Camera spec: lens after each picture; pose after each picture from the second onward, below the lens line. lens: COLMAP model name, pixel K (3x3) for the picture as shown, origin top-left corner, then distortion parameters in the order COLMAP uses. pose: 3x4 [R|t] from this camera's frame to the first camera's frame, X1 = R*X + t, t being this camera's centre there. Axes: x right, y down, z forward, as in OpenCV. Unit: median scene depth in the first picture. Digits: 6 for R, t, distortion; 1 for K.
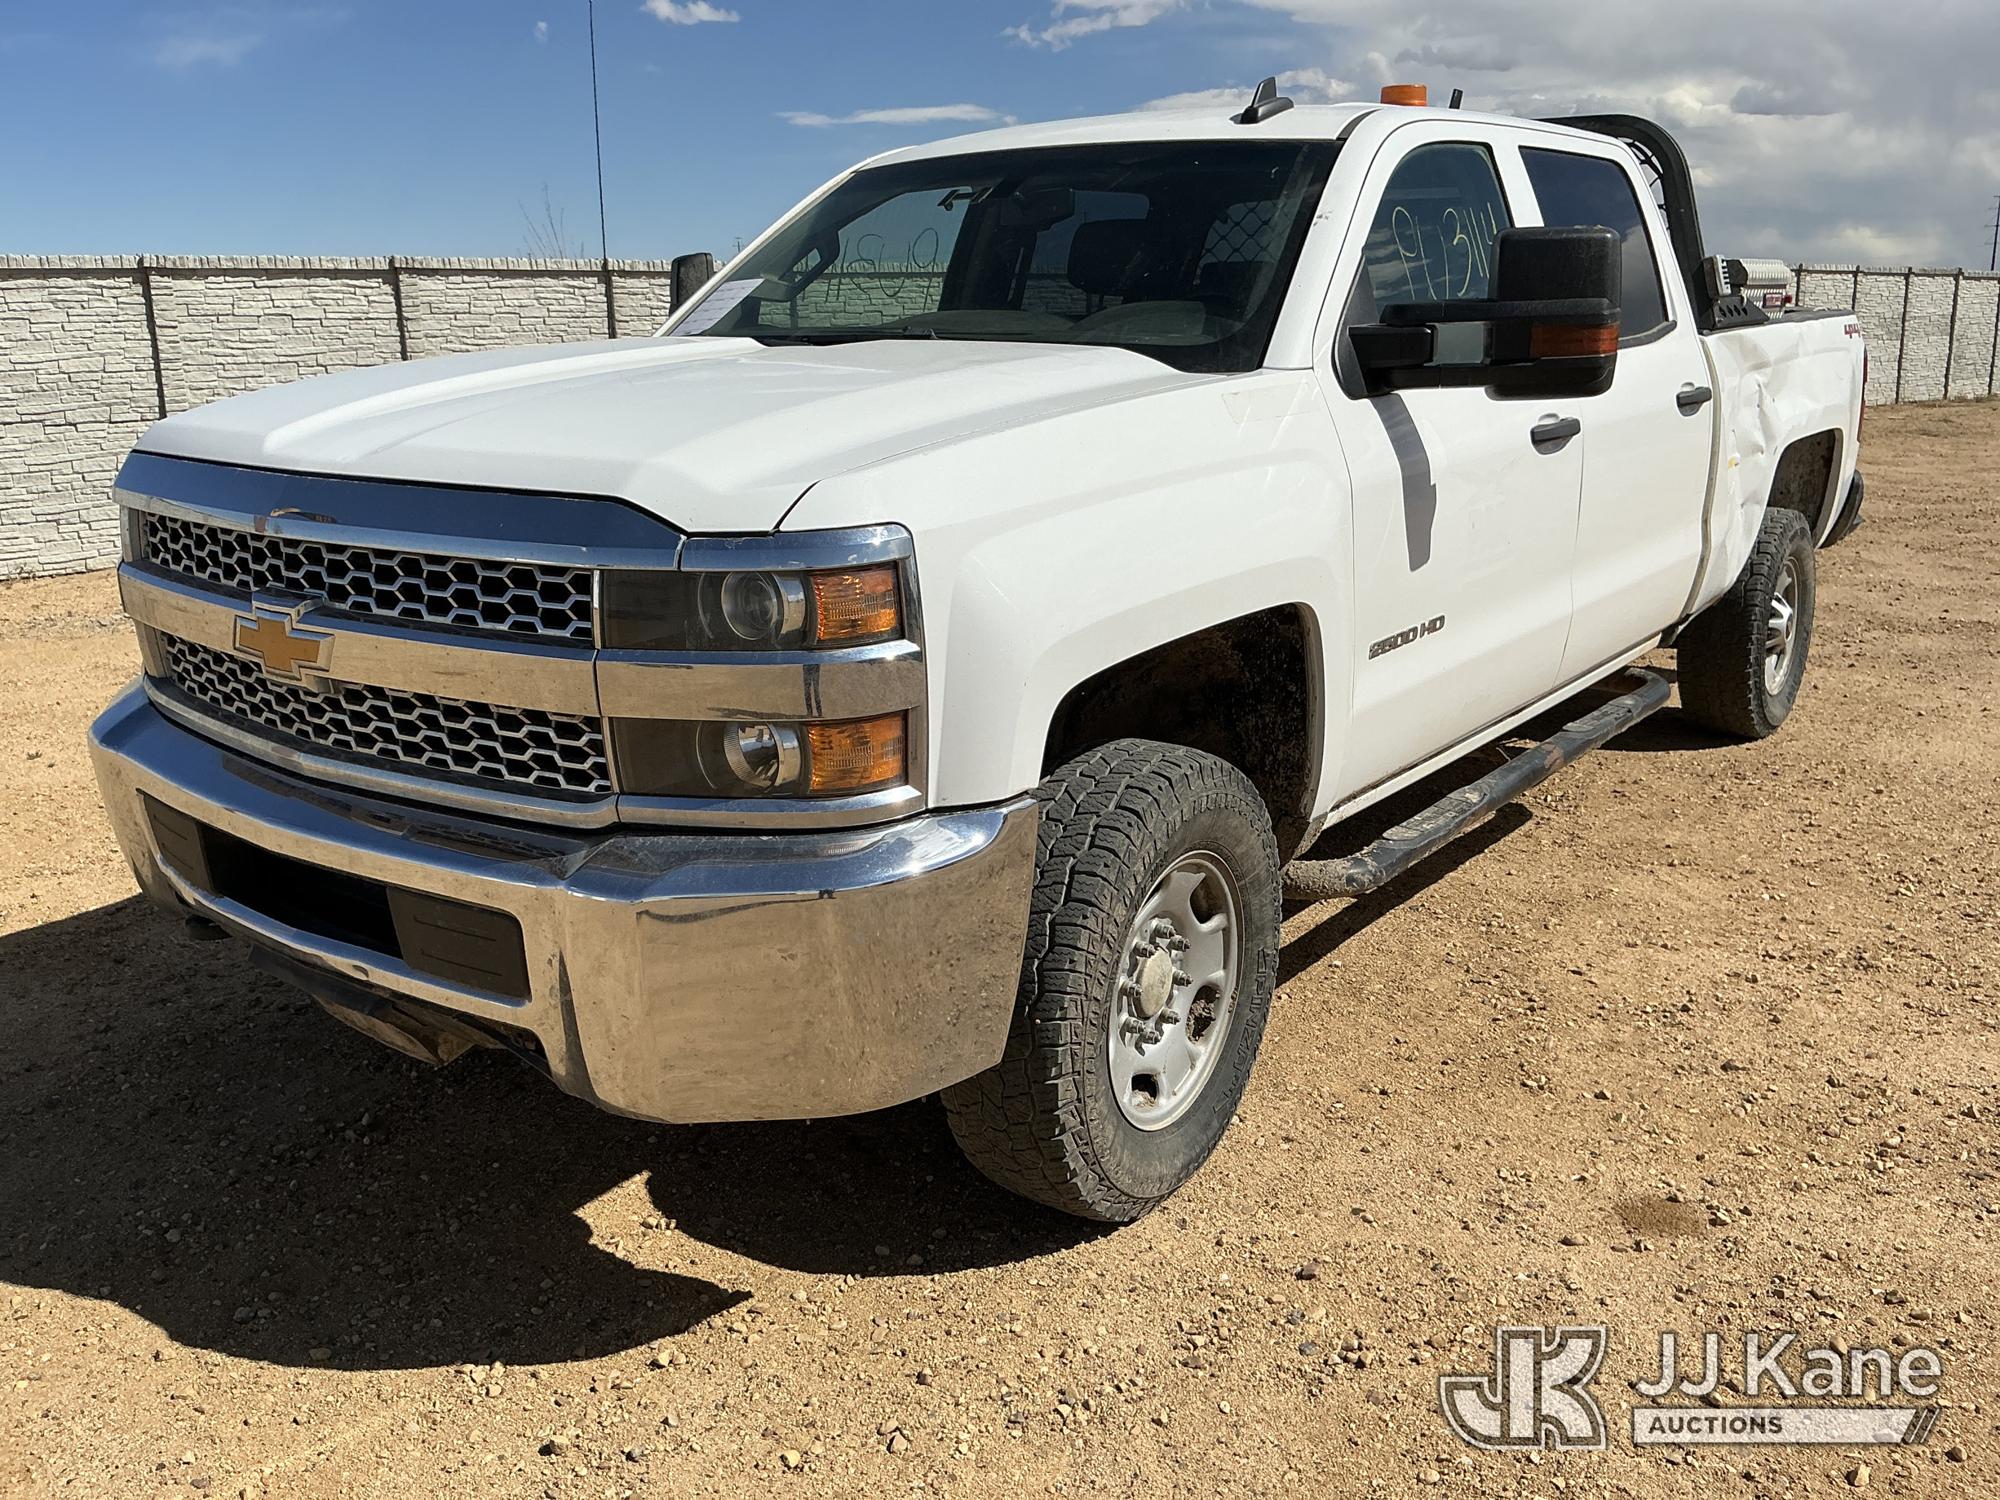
lens RADIAL K [[1994.9, 0, 992.9], [0, 1994.9, 752.8], [0, 0, 1]] dist [-0.014101, 0.000000]
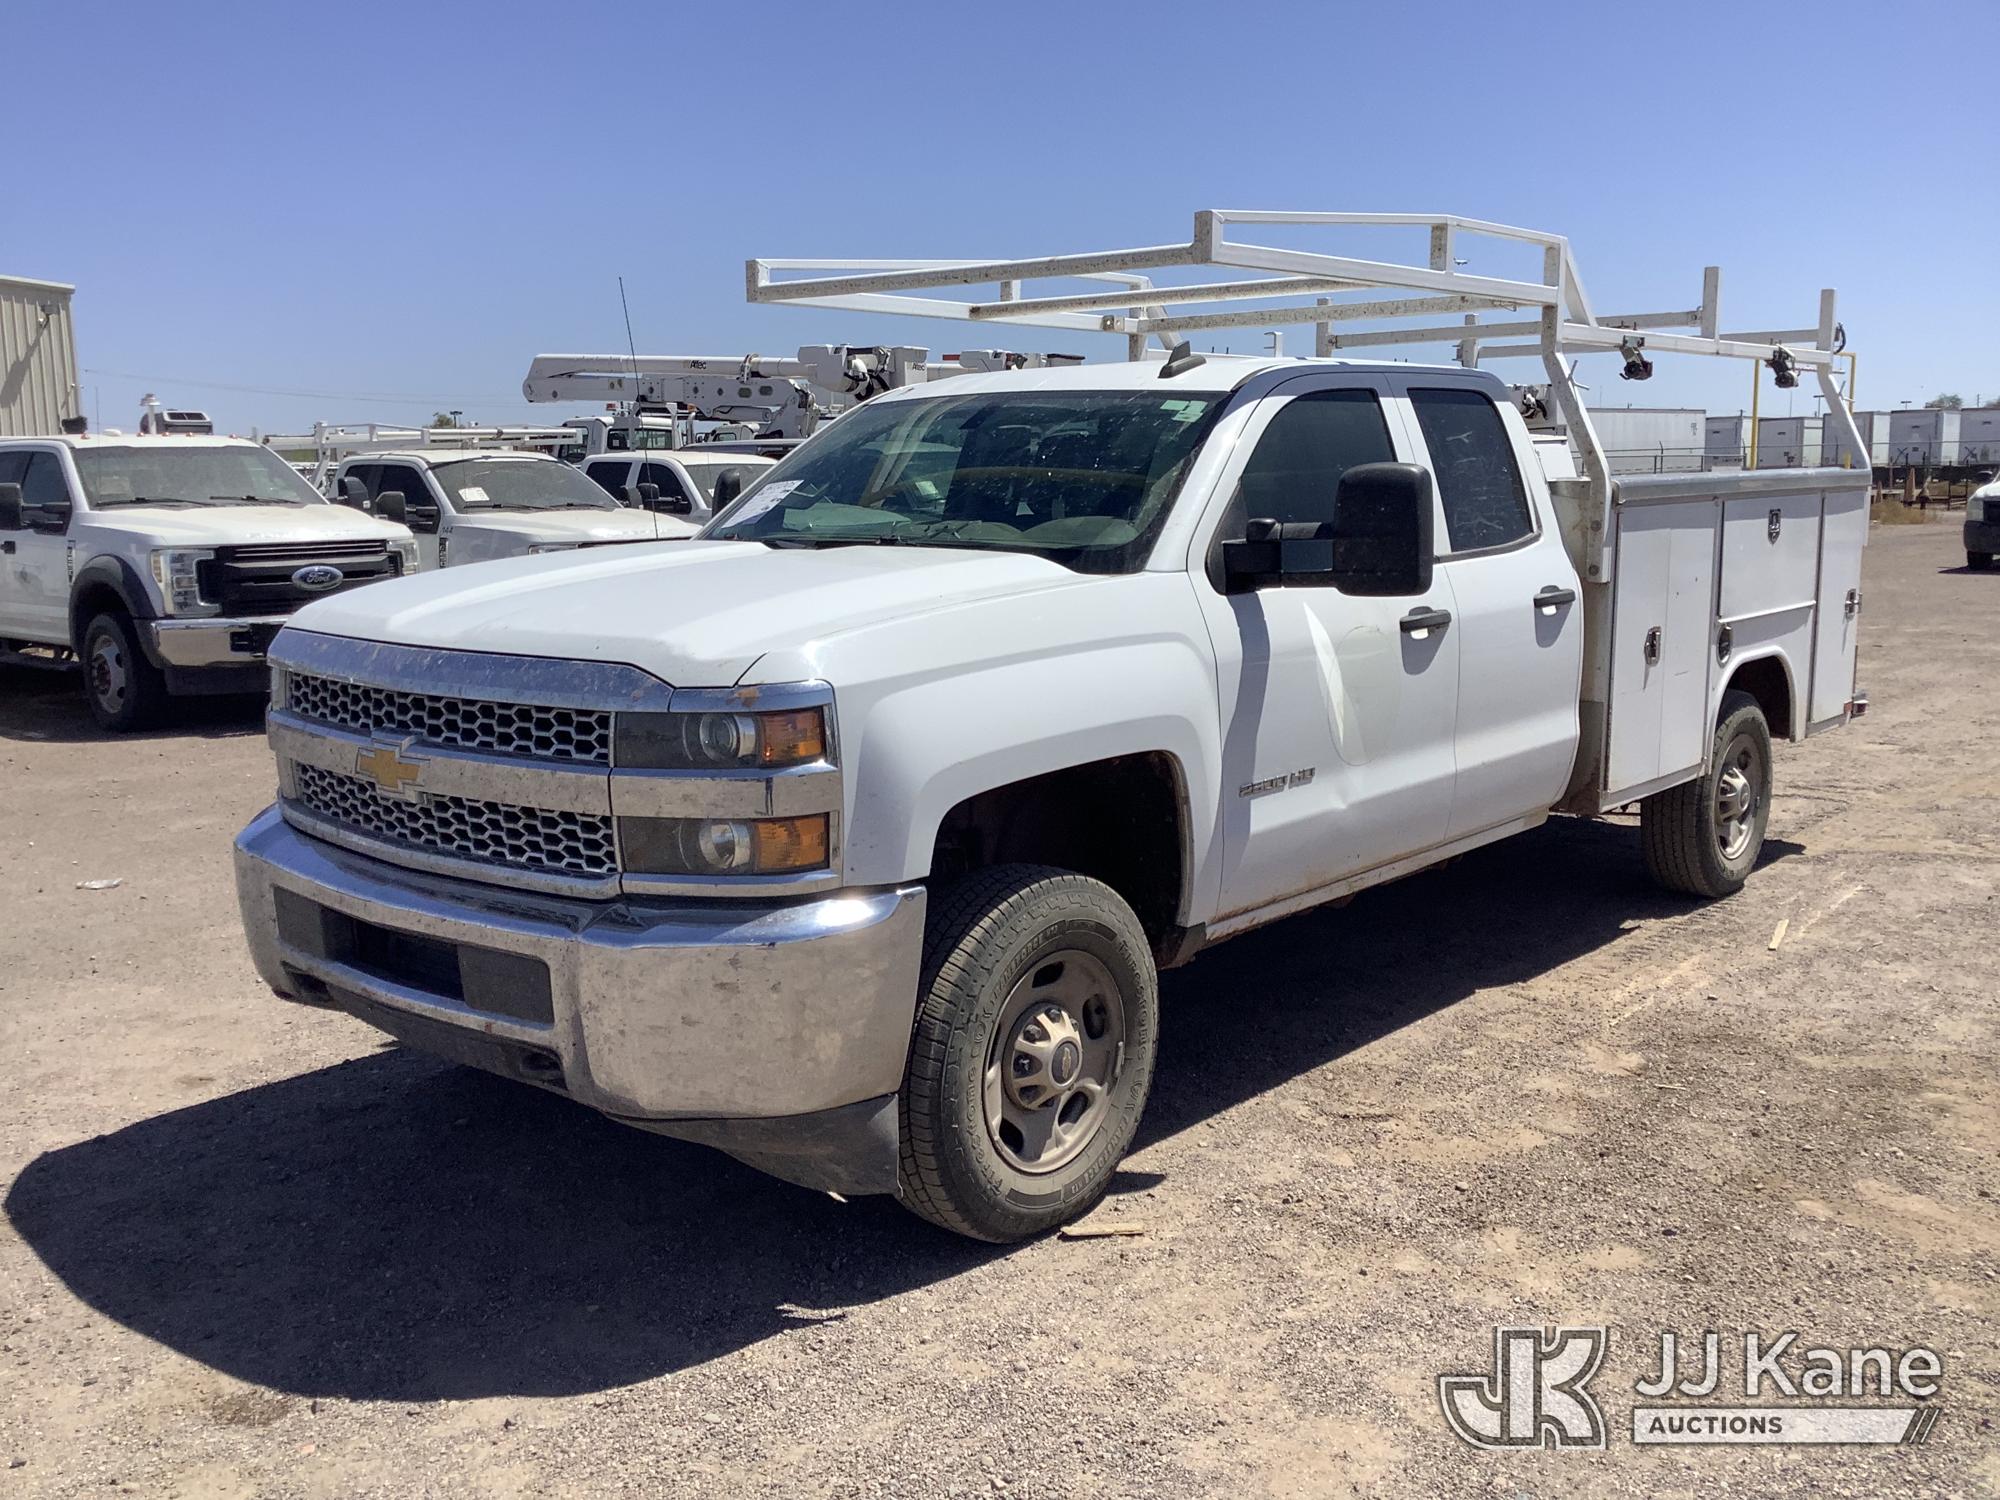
lens RADIAL K [[1994.9, 0, 998.4], [0, 1994.9, 759.0], [0, 0, 1]] dist [-0.014101, 0.000000]
pose [[0.998347, 0.013226, -0.055937, 0.125221], [-0.018406, 0.995484, -0.093126, 0.056090], [0.054453, 0.094002, 0.994082, -0.306972]]
